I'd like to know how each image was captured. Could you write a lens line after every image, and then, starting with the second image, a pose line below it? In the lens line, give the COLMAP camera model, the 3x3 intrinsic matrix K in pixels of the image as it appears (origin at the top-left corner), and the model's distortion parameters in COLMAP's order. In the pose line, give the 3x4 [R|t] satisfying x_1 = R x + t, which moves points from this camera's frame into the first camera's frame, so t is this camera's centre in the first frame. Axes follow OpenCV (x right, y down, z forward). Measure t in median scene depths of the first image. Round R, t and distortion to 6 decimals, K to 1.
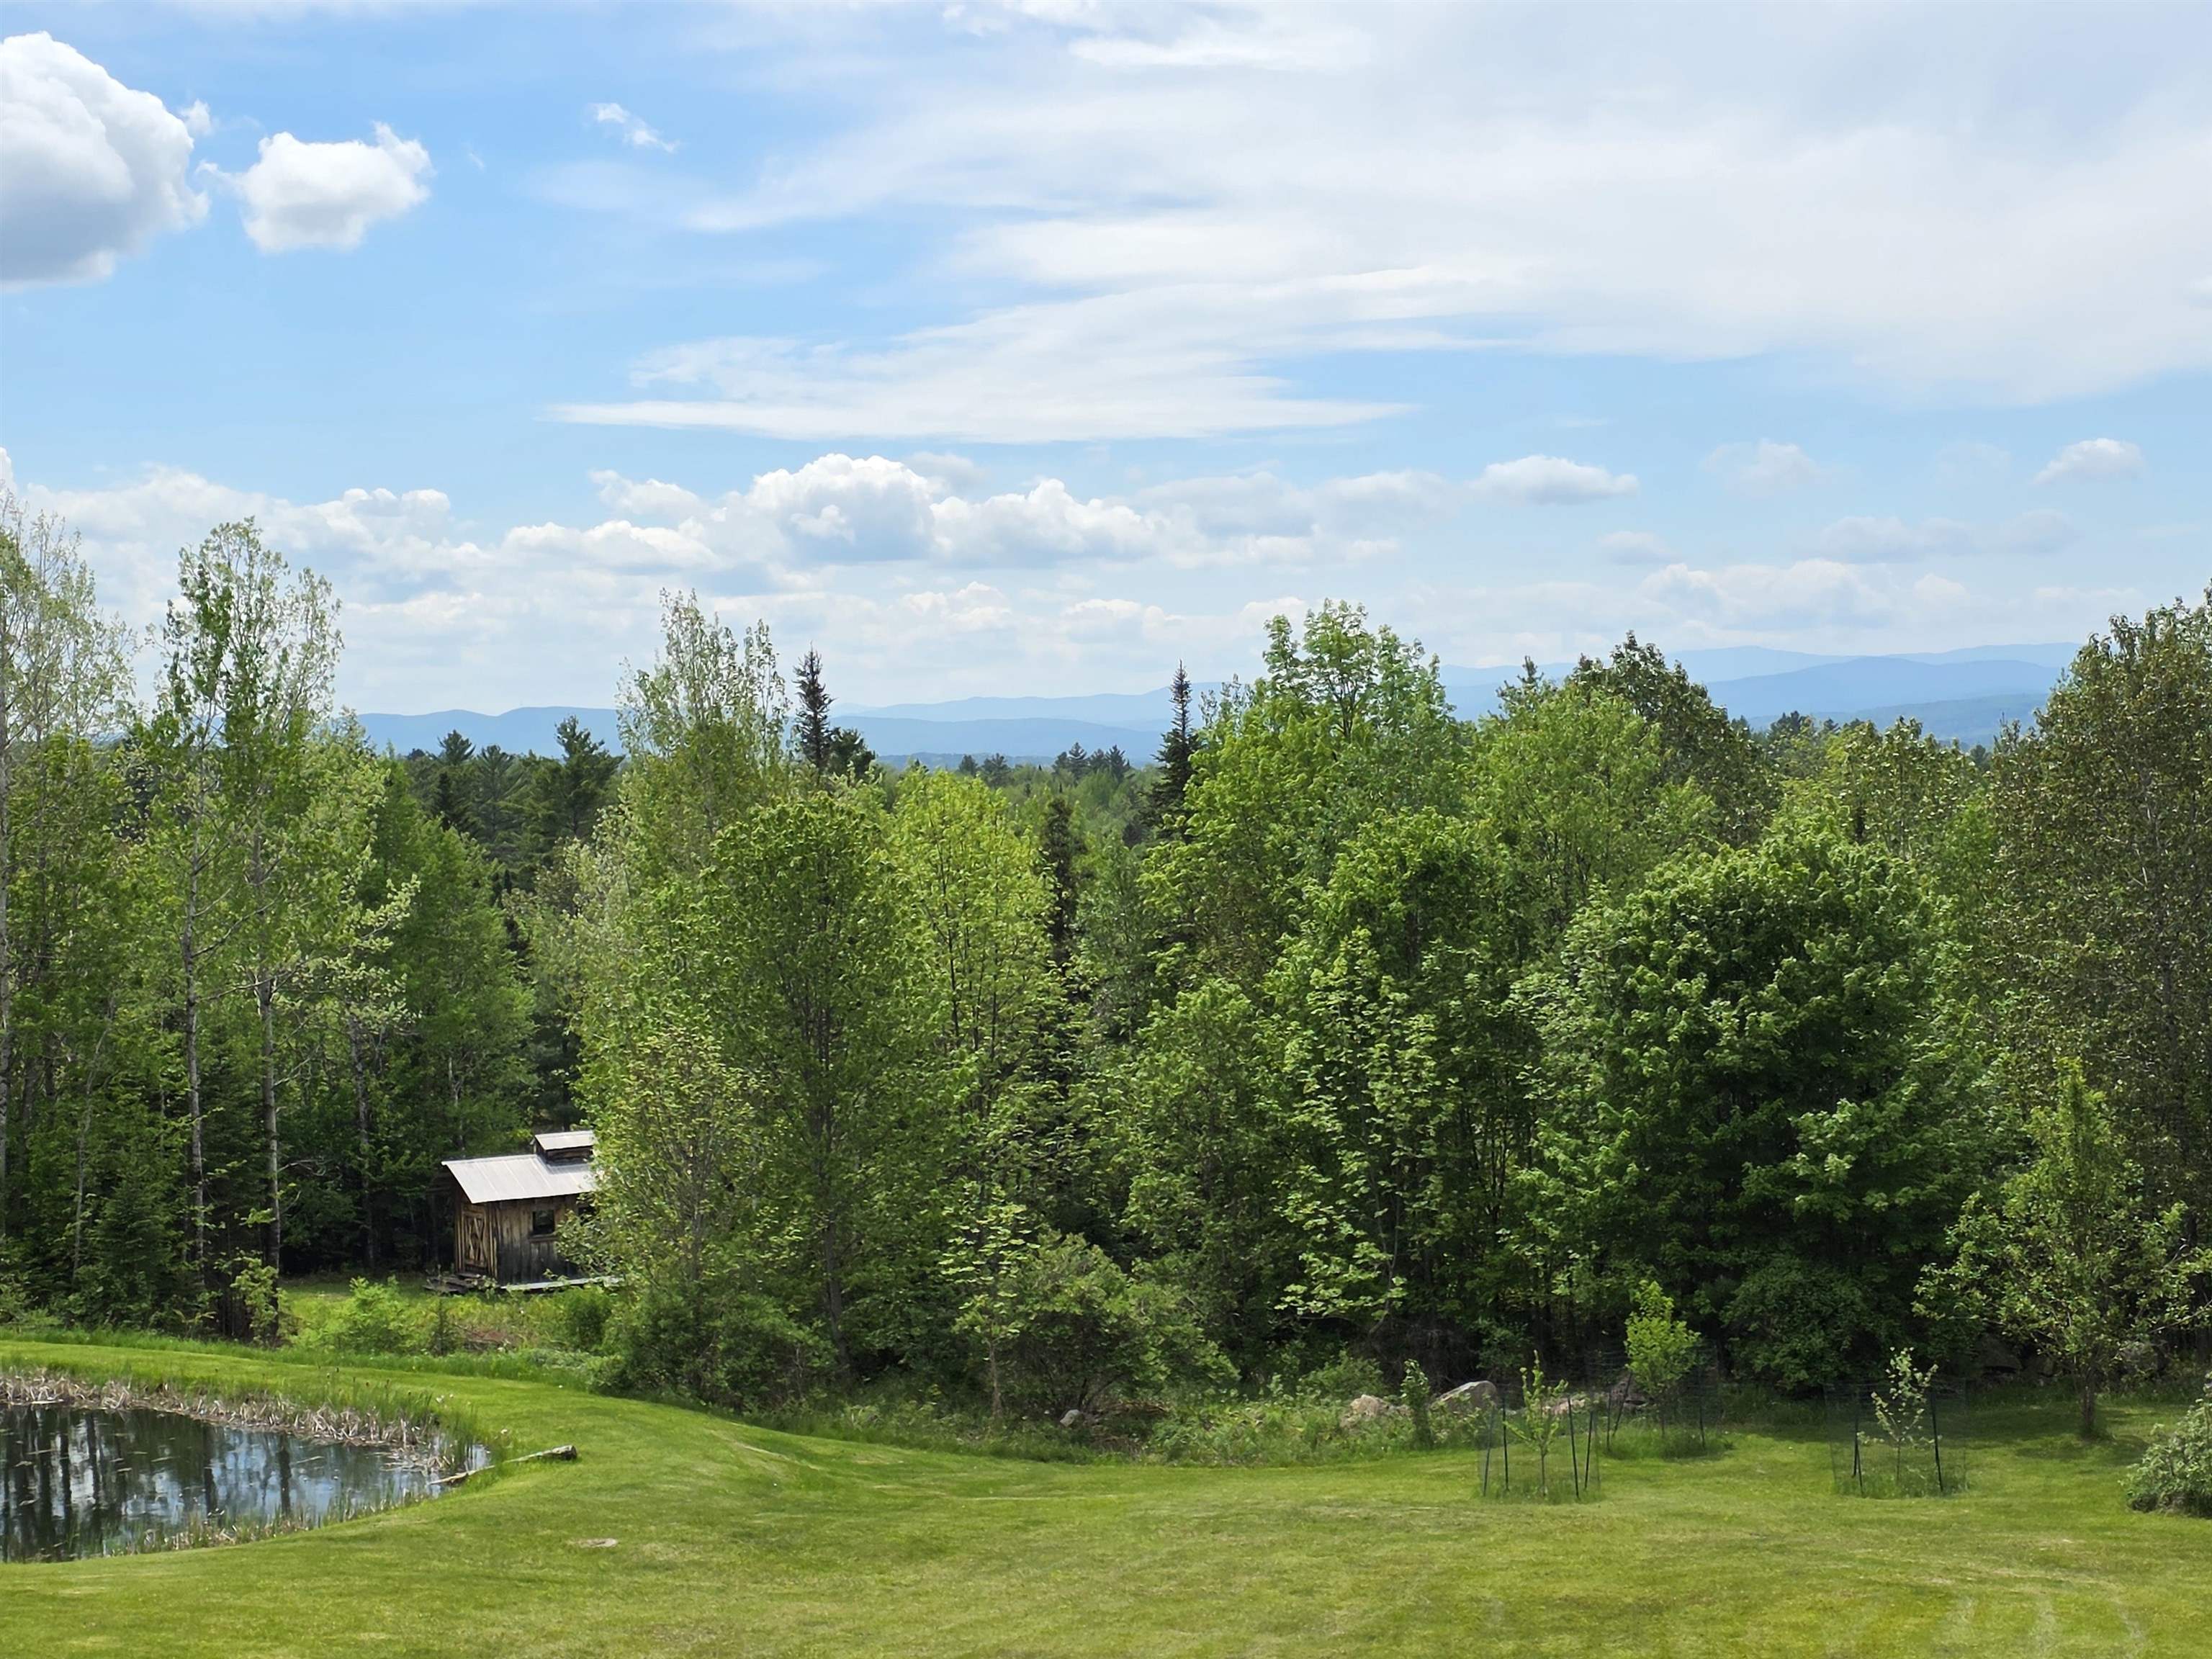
lens RADIAL K [[4077.8, 0, 1109.0], [0, 4077.8, 887.9], [0, 0, 1]] dist [0.332693, -1.730910]
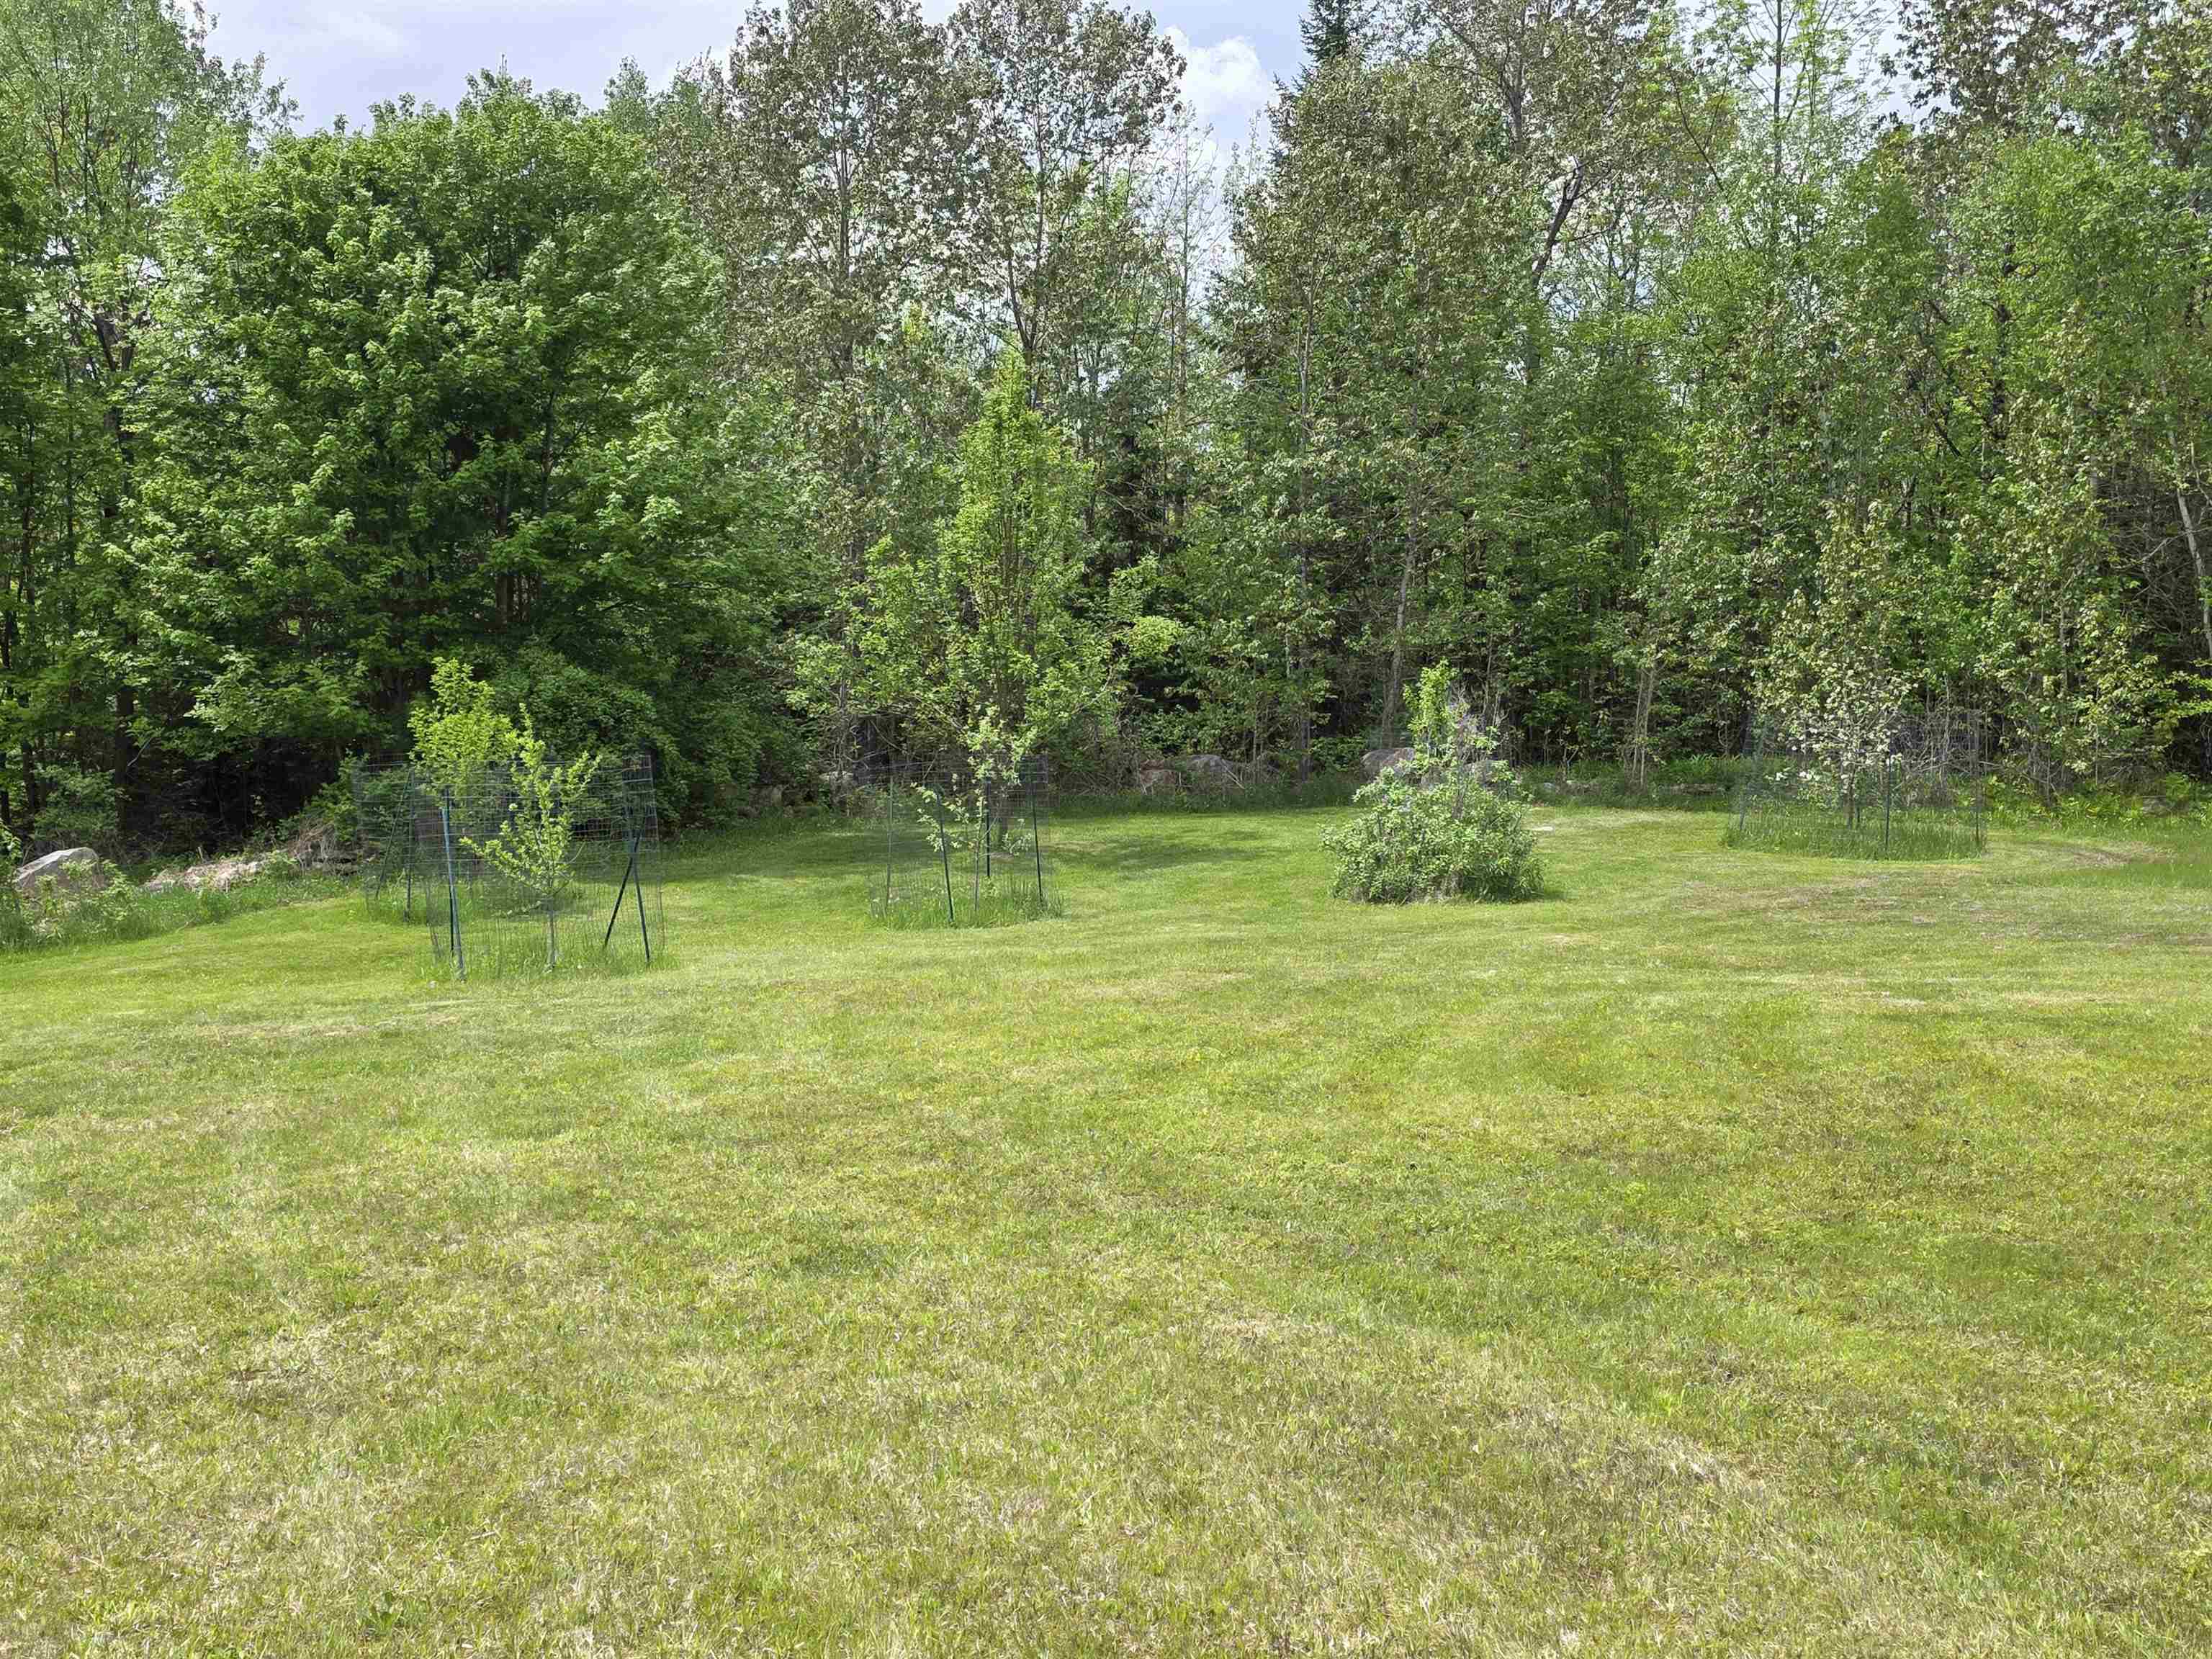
lens RADIAL K [[2136.3, 0, 1106.0], [0, 2136.3, 829.5], [0, 0, 1]] dist [0.009380, 0.003571]
pose [[0.711255, -0.034160, 0.702103, -0.032686], [-0.008955, 0.998297, 0.057643, 0.095168], [-0.702877, -0.047287, 0.709738, 0.635184]]
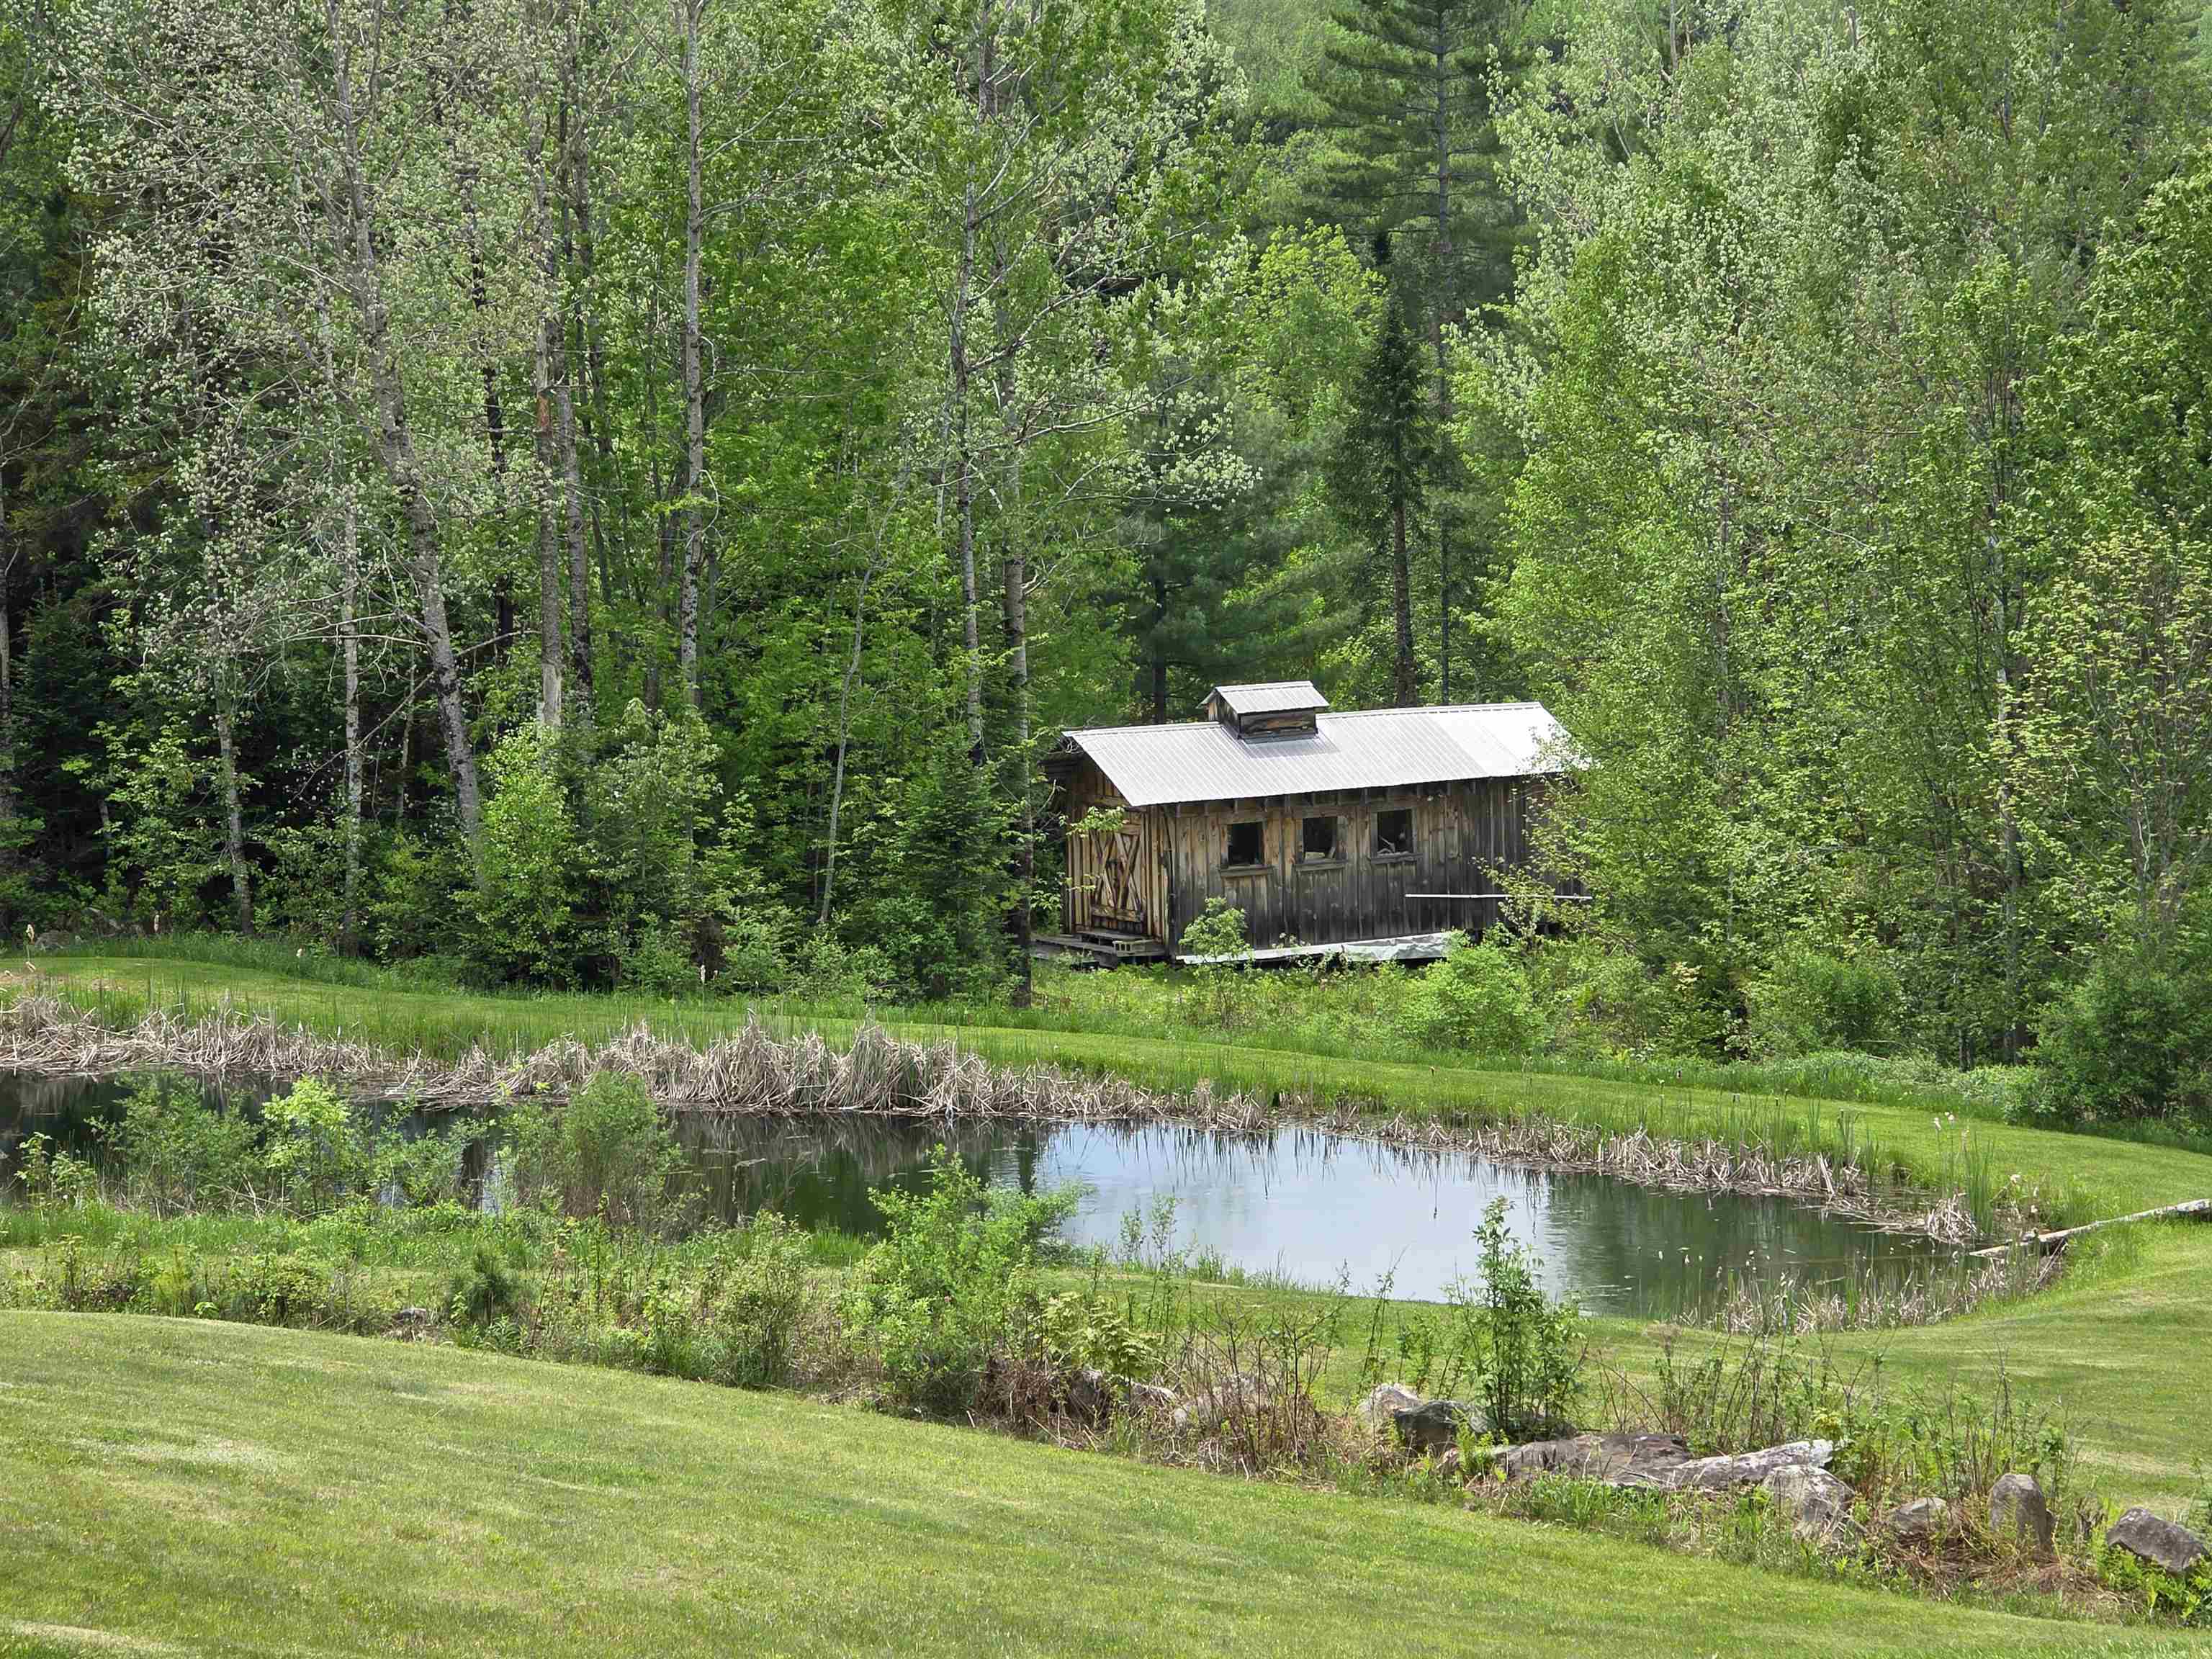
lens RADIAL K [[8623.9, 0, 1106.0], [0, 8623.9, 829.5], [0, 0, 1]] dist [0.510262, -6.226947]
pose [[0.999837, 0.017363, 0.004852, -0.267721], [-0.017685, 0.996876, 0.076976, -0.016439], [-0.003500, -0.077050, 0.997021, -0.268476]]
